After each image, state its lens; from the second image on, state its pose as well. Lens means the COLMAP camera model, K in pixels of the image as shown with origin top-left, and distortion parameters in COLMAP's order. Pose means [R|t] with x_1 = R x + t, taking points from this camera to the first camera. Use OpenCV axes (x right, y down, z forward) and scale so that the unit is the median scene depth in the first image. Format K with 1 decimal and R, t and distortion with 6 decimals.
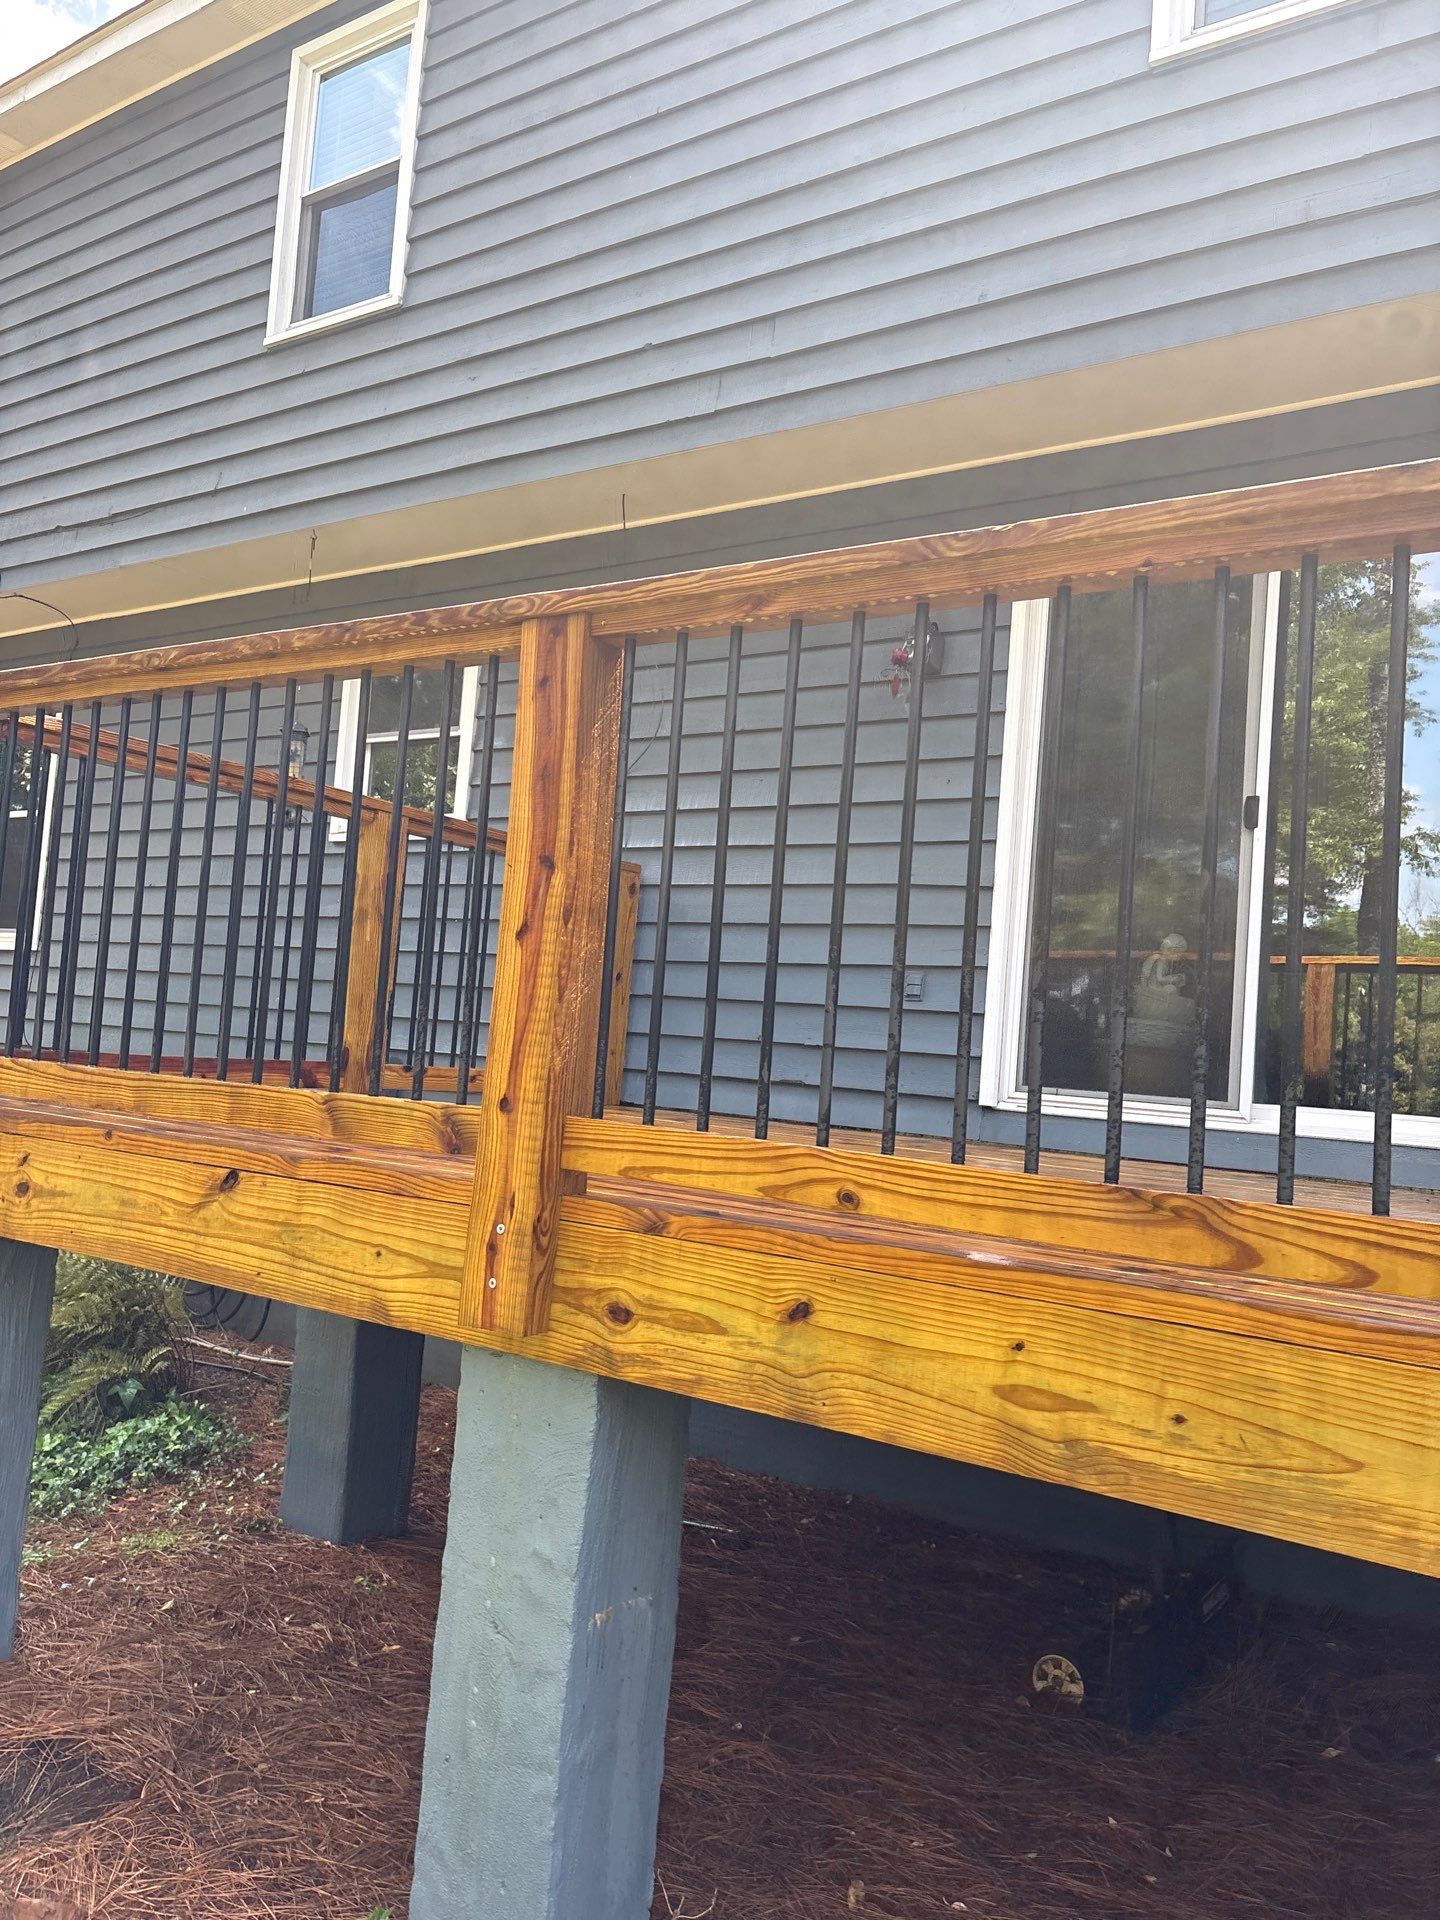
lens RADIAL K [[1450.5, 0, 697.5], [0, 1450.5, 959.8], [0, 0, 1]] dist [0.053114, -0.062554]
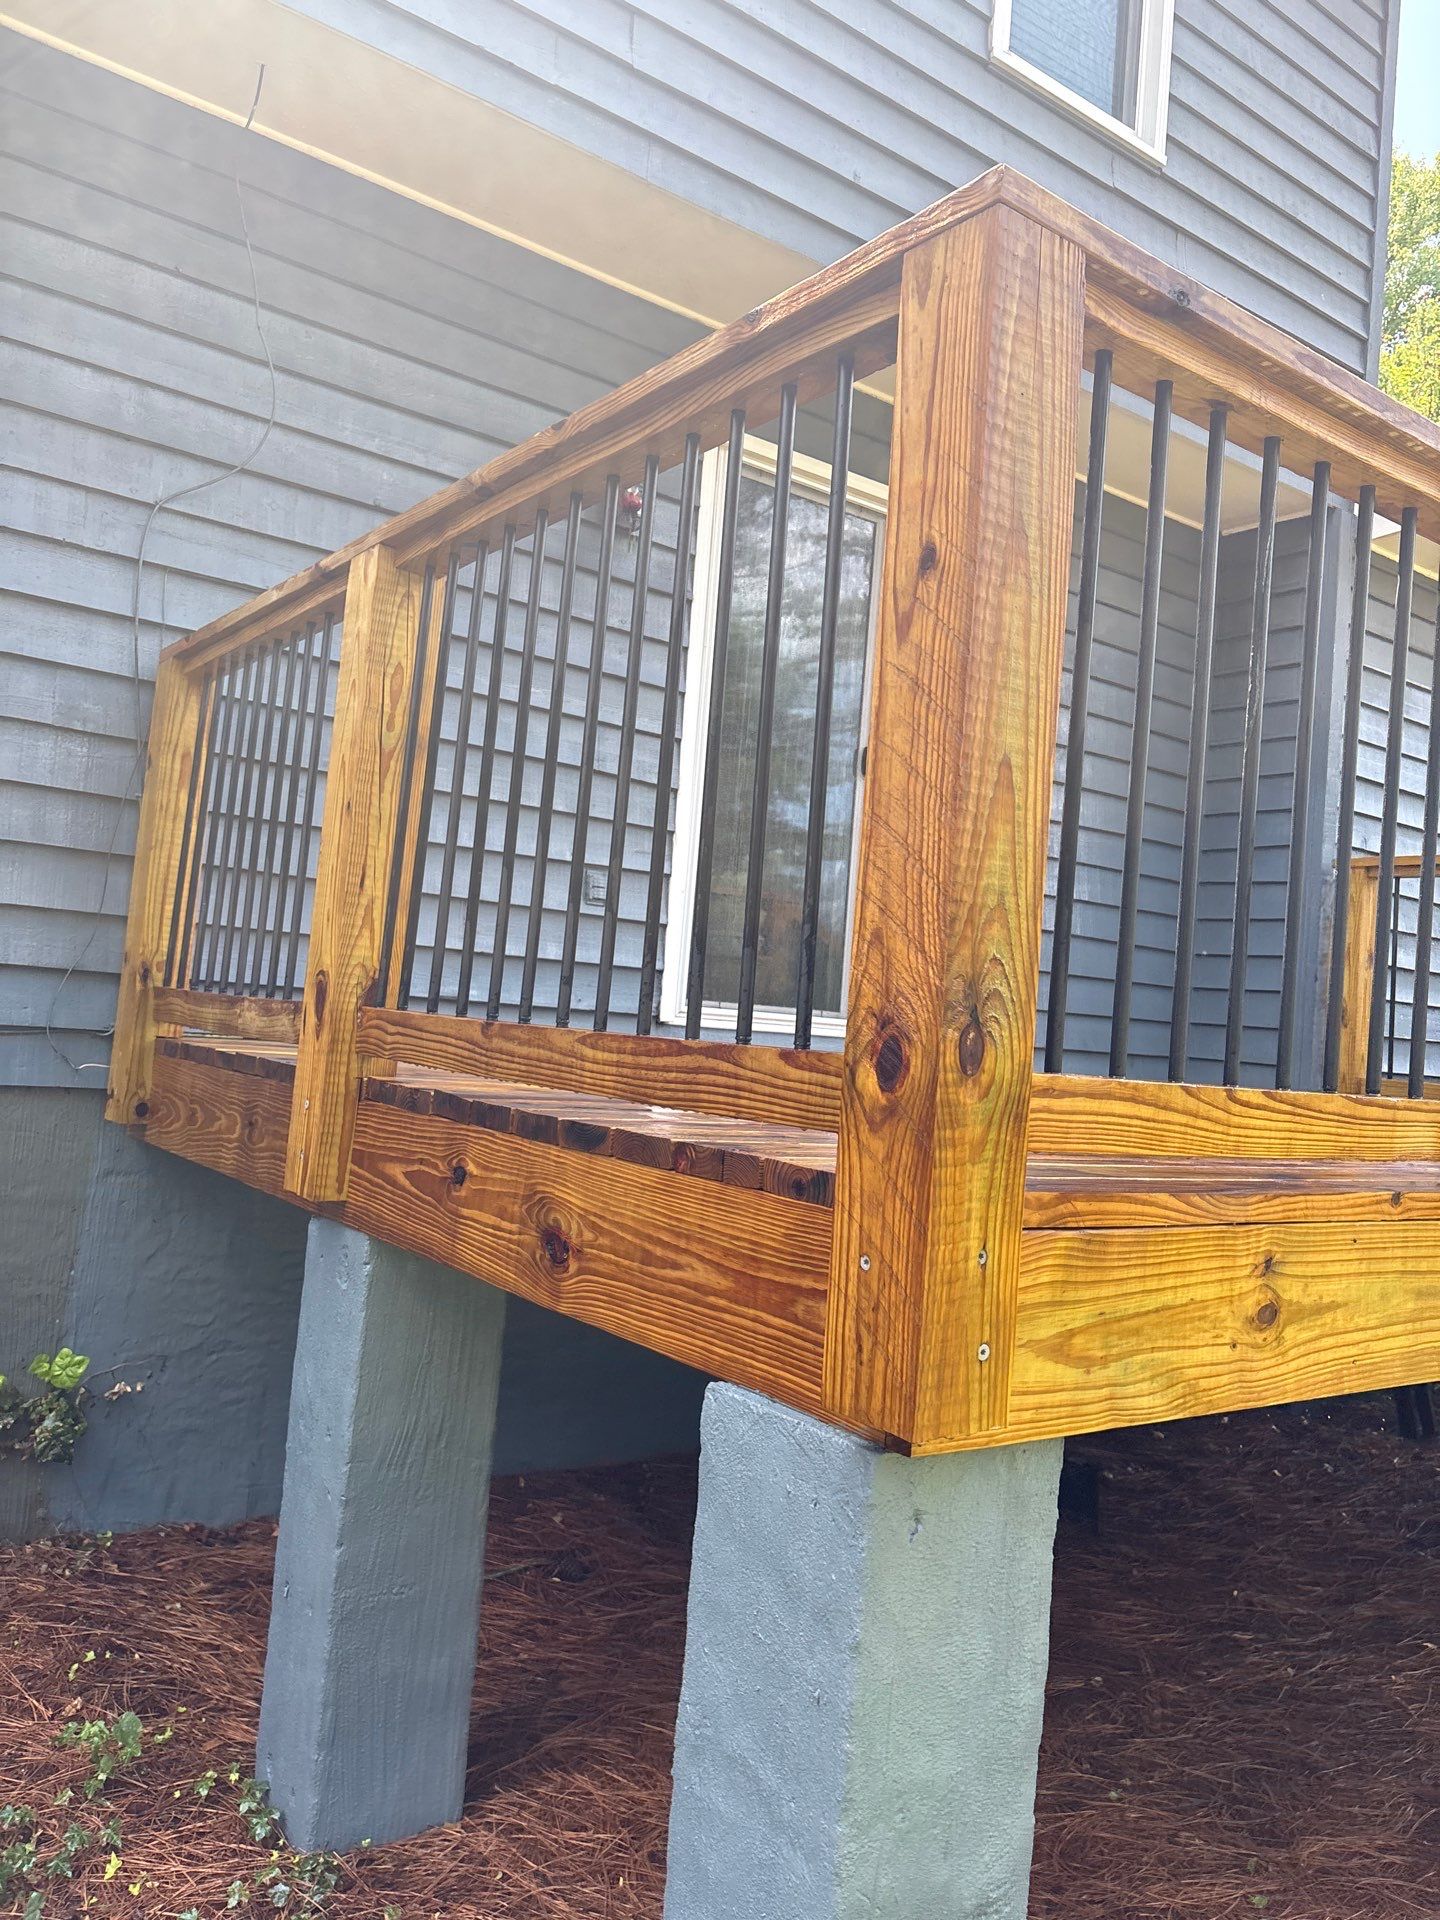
lens RADIAL K [[1450.5, 0, 697.5], [0, 1450.5, 959.8], [0, 0, 1]] dist [0.053114, -0.062554]
pose [[0.362480, -0.009009, 0.931948, -1.072199], [-0.109867, 0.992568, 0.052328, 0.013657], [-0.925493, -0.121358, 0.358796, 1.019774]]
